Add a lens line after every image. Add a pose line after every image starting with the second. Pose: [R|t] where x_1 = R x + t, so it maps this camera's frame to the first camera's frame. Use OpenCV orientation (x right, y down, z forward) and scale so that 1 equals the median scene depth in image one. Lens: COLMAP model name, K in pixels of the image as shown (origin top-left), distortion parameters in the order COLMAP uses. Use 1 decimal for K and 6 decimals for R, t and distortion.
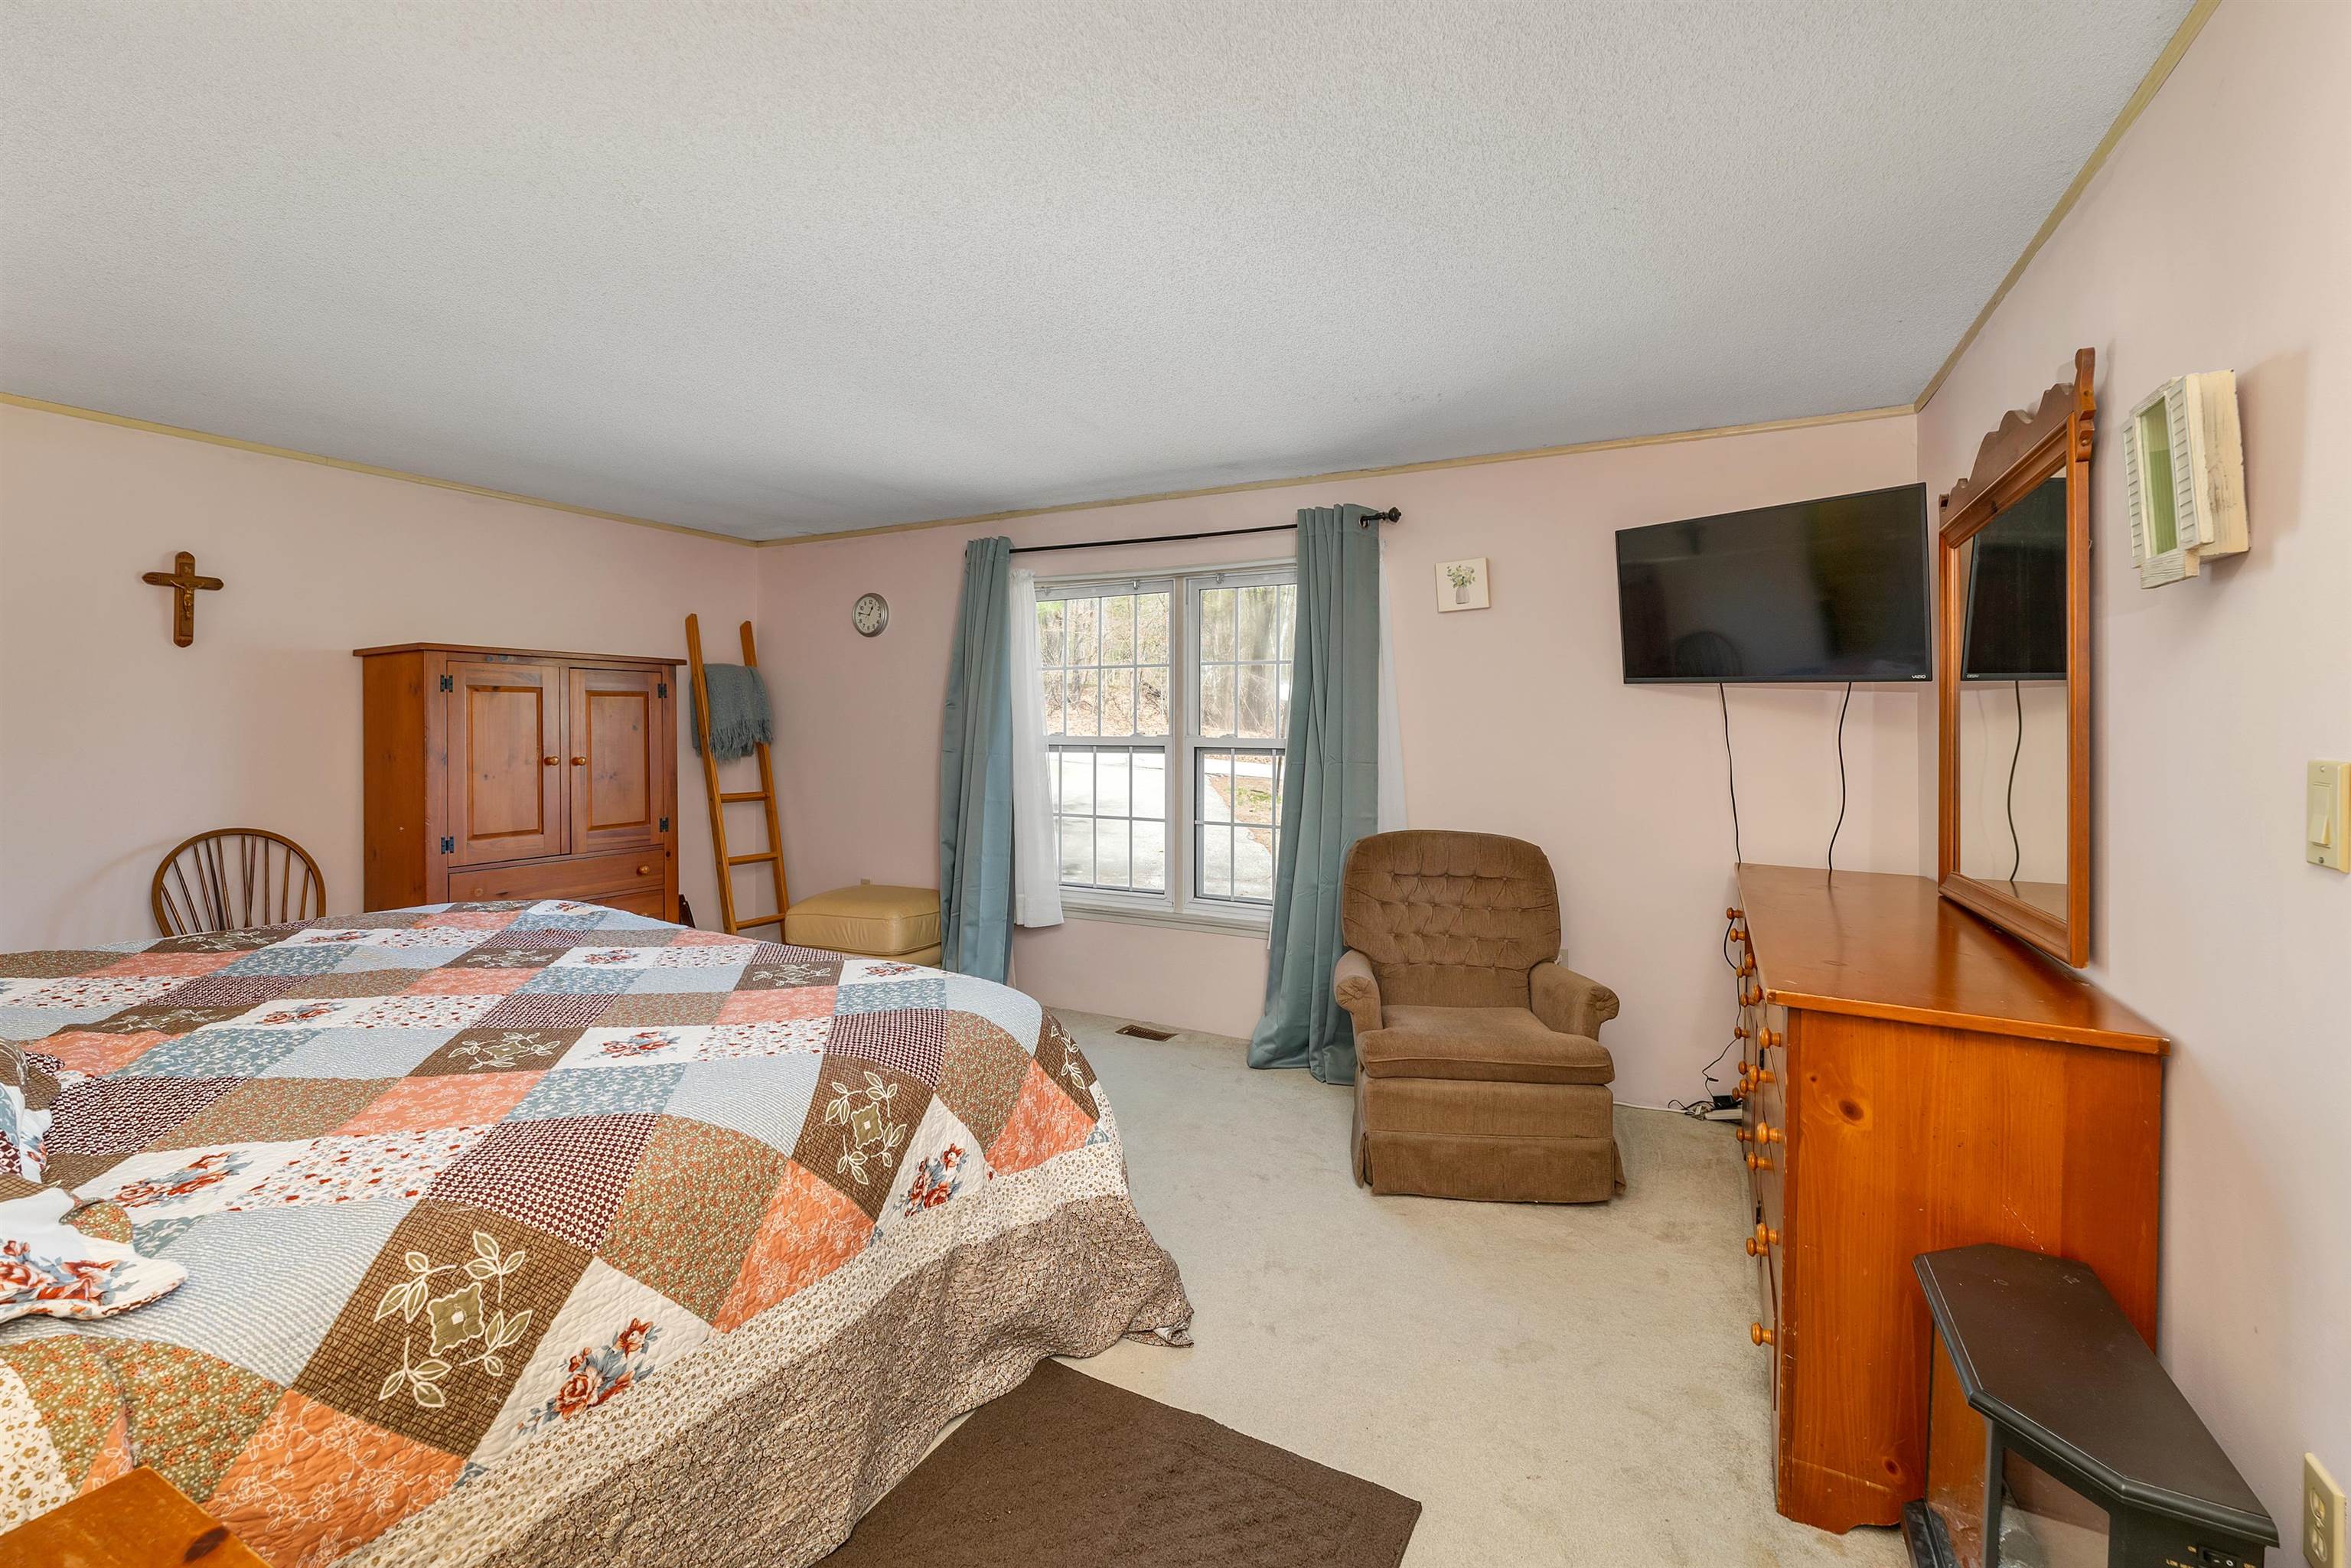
lens RADIAL K [[976.0, 0, 1163.8], [0, 976.0, 730.1], [0, 0, 1]] dist [0.004327, 0.000419]
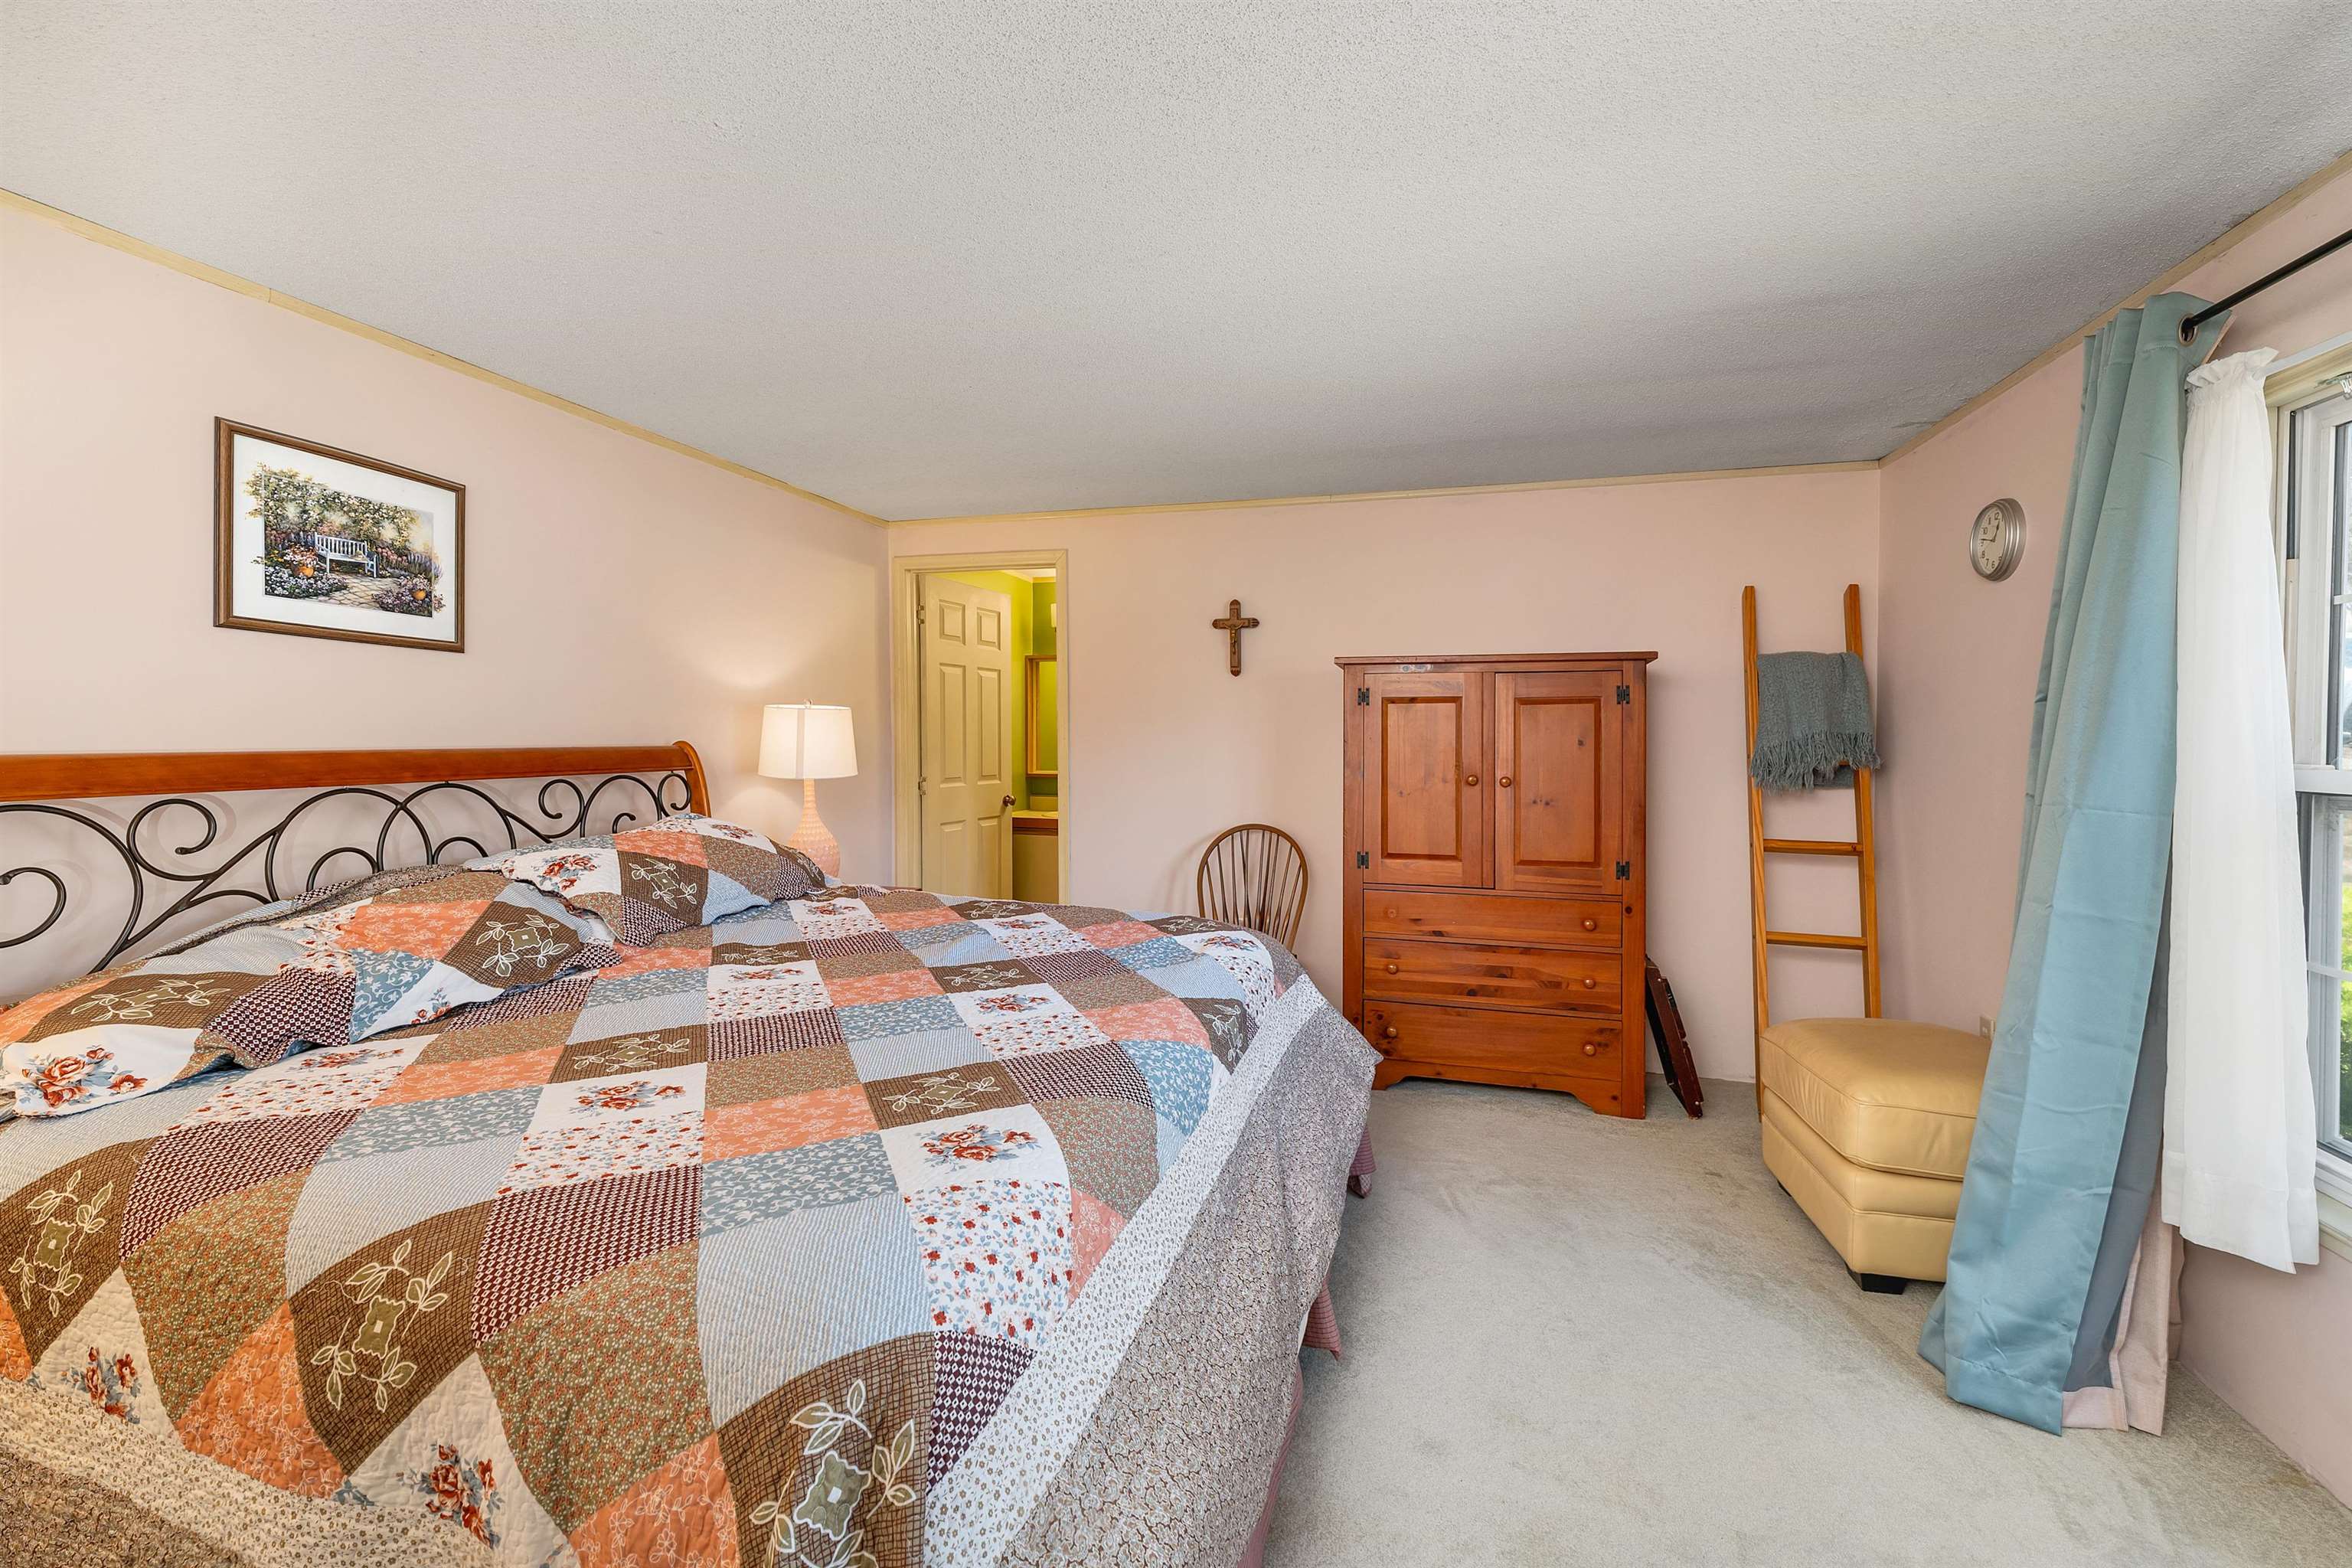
lens RADIAL K [[992.5, 0, 1176.3], [0, 992.5, 761.6], [0, 0, 1]] dist [0.004319, 0.000103]
pose [[0.209868, 0.025118, -0.977407, 0.224868], [-0.008931, 0.999677, 0.023773, -0.004809], [0.977689, 0.003740, 0.210024, 0.652319]]
